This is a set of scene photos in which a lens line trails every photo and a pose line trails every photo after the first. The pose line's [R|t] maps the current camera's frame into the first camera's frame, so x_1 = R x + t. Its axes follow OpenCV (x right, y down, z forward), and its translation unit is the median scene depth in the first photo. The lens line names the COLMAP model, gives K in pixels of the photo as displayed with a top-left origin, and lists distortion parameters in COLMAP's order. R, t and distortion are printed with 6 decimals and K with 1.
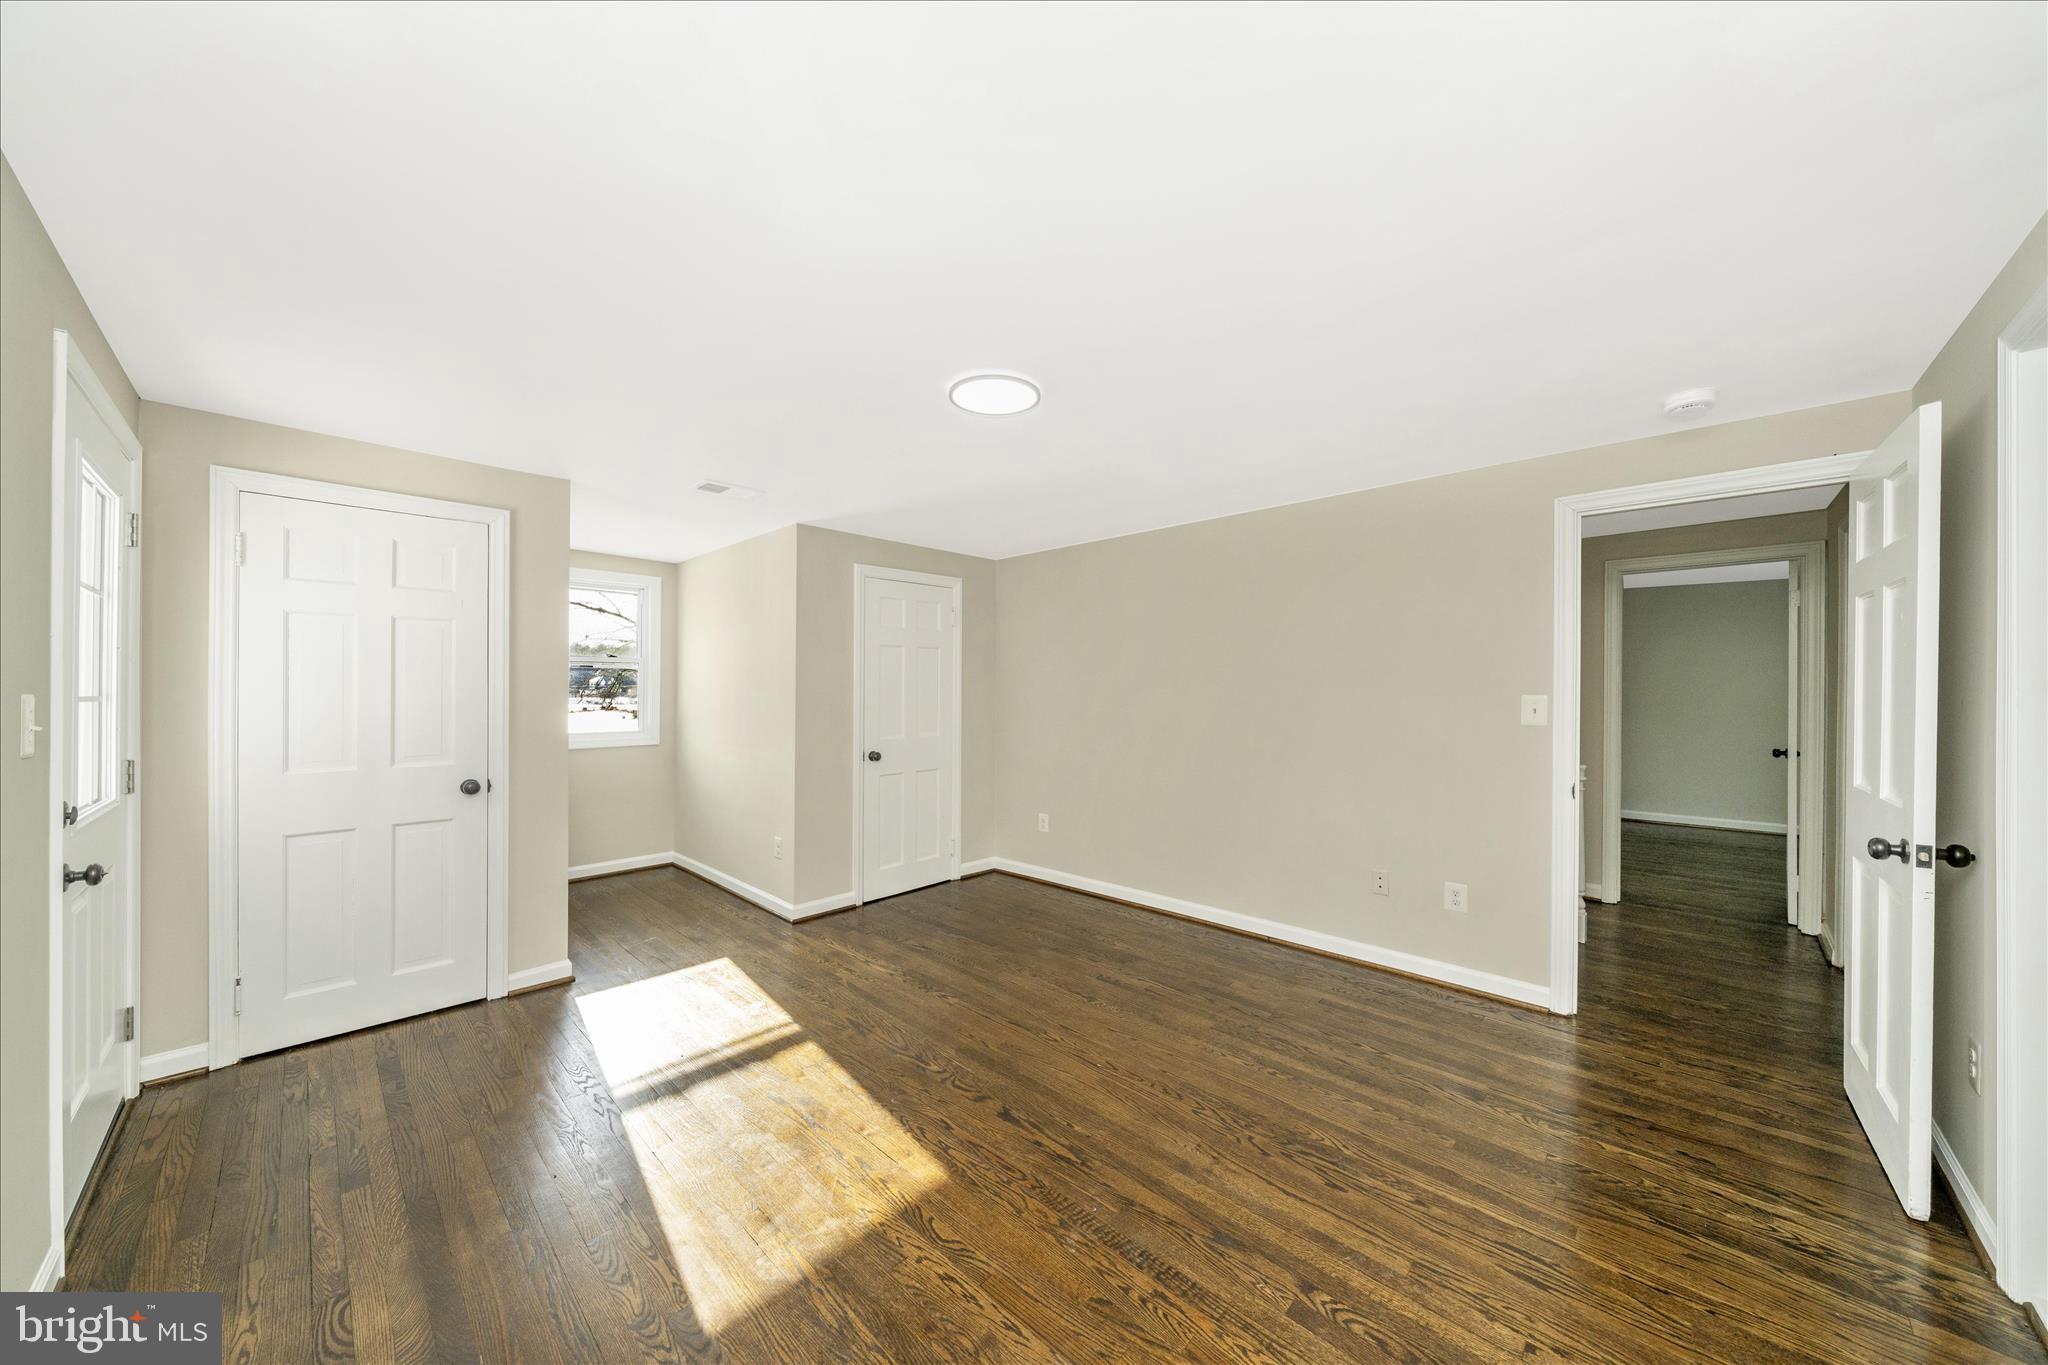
lens RADIAL K [[695.8, 0, 1019.9], [0, 695.8, 686.3], [0, 0, 1]] dist [-0.002712, -0.000035]
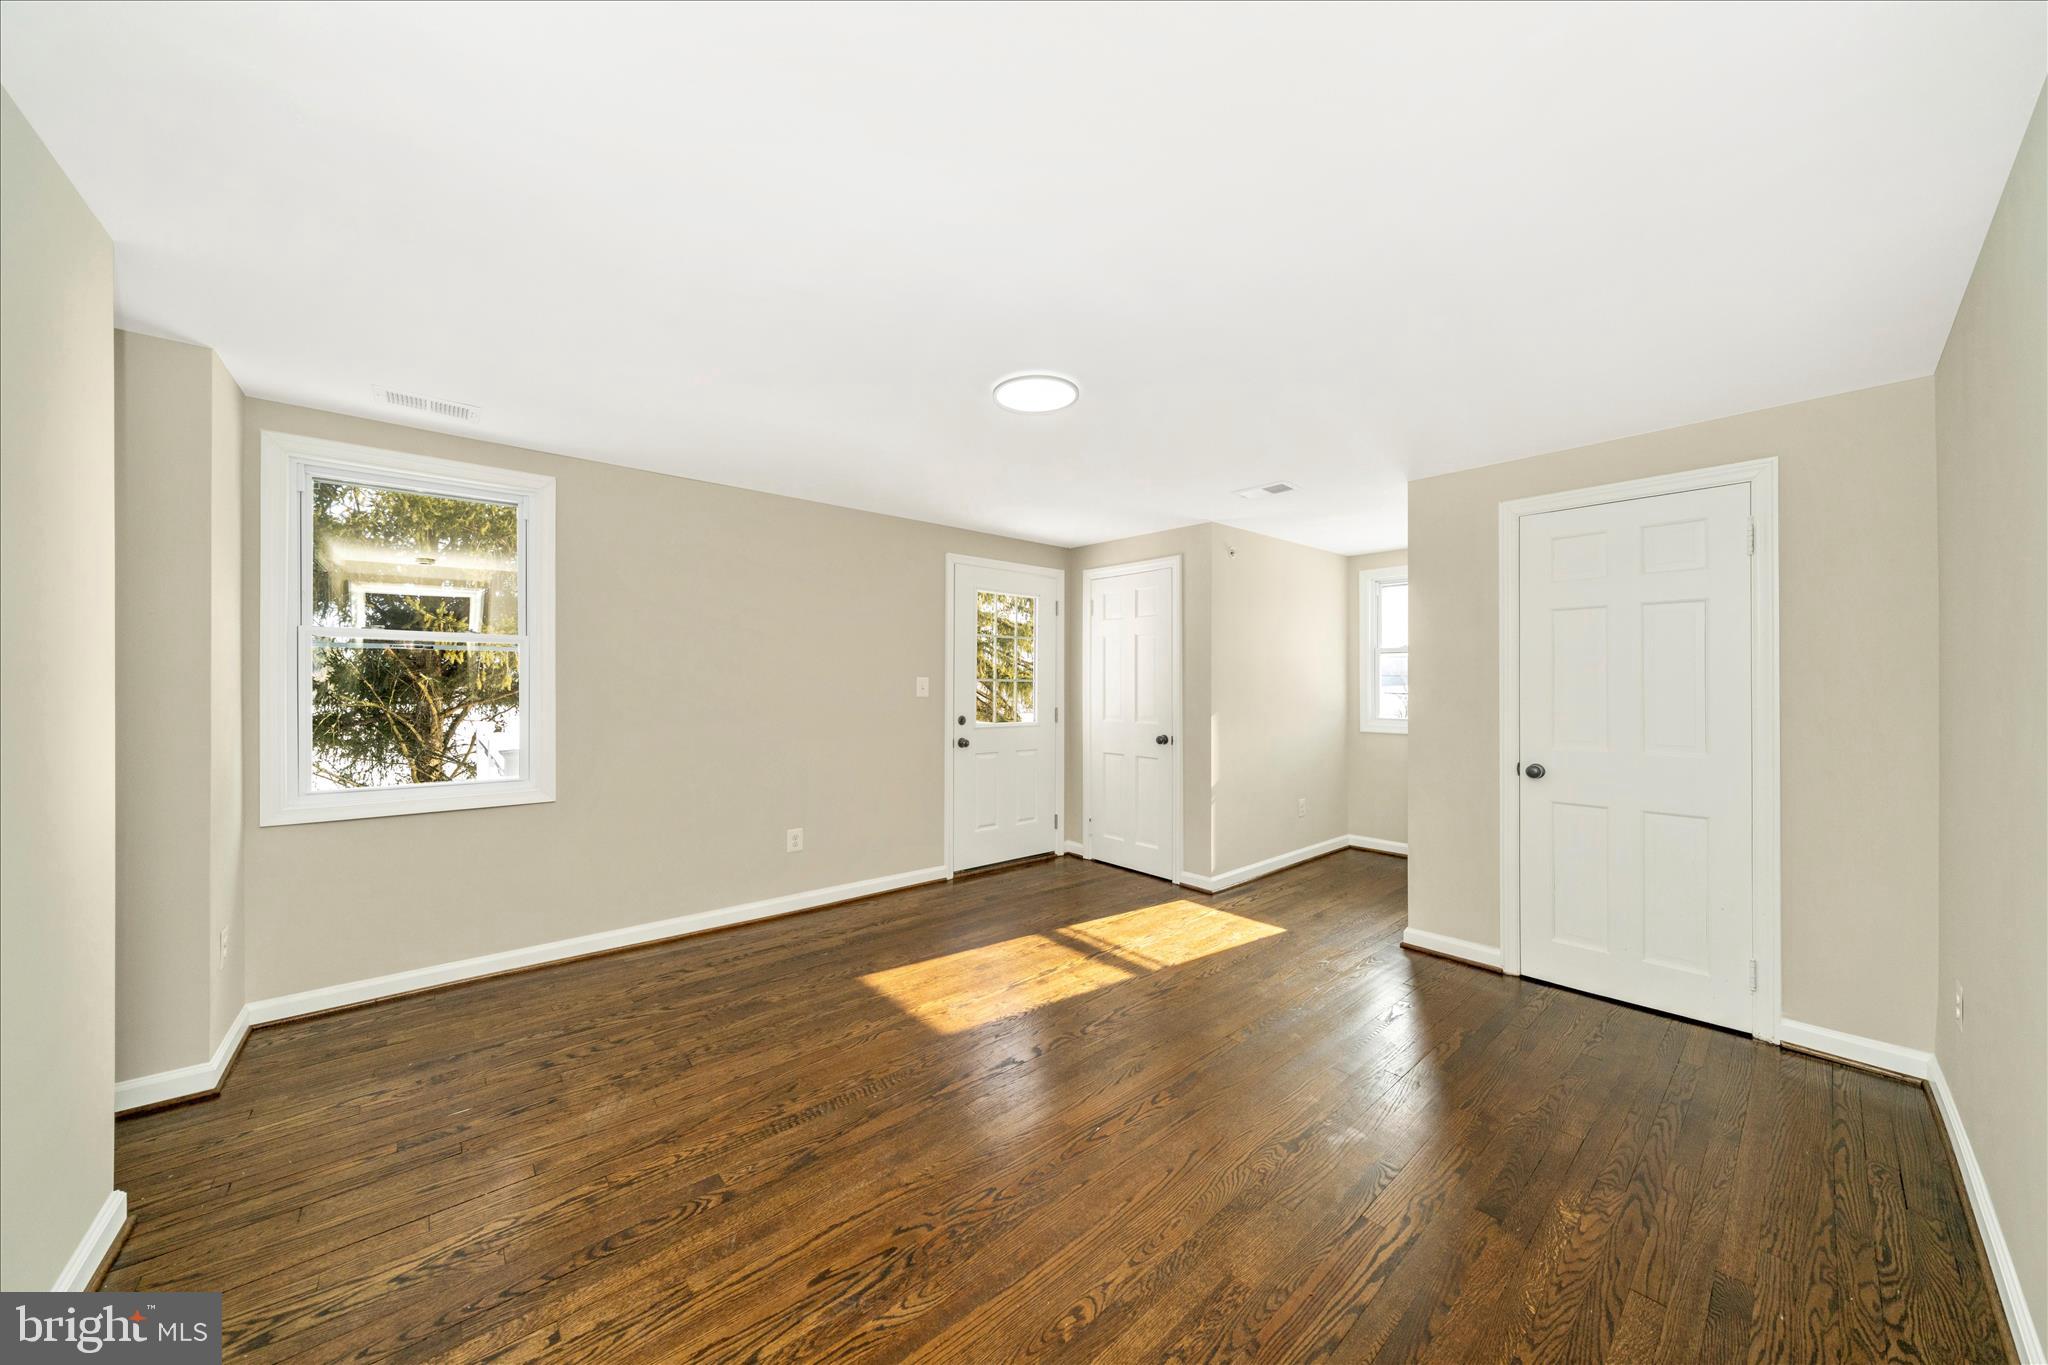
lens RADIAL K [[695.8, 0, 1019.9], [0, 695.8, 686.3], [0, 0, 1]] dist [-0.002712, -0.000035]
pose [[-0.091338, 0.002597, -0.995817, 1.226848], [-0.001442, 0.999995, 0.002740, 0.035758], [0.995819, 0.001687, -0.091334, 1.299031]]
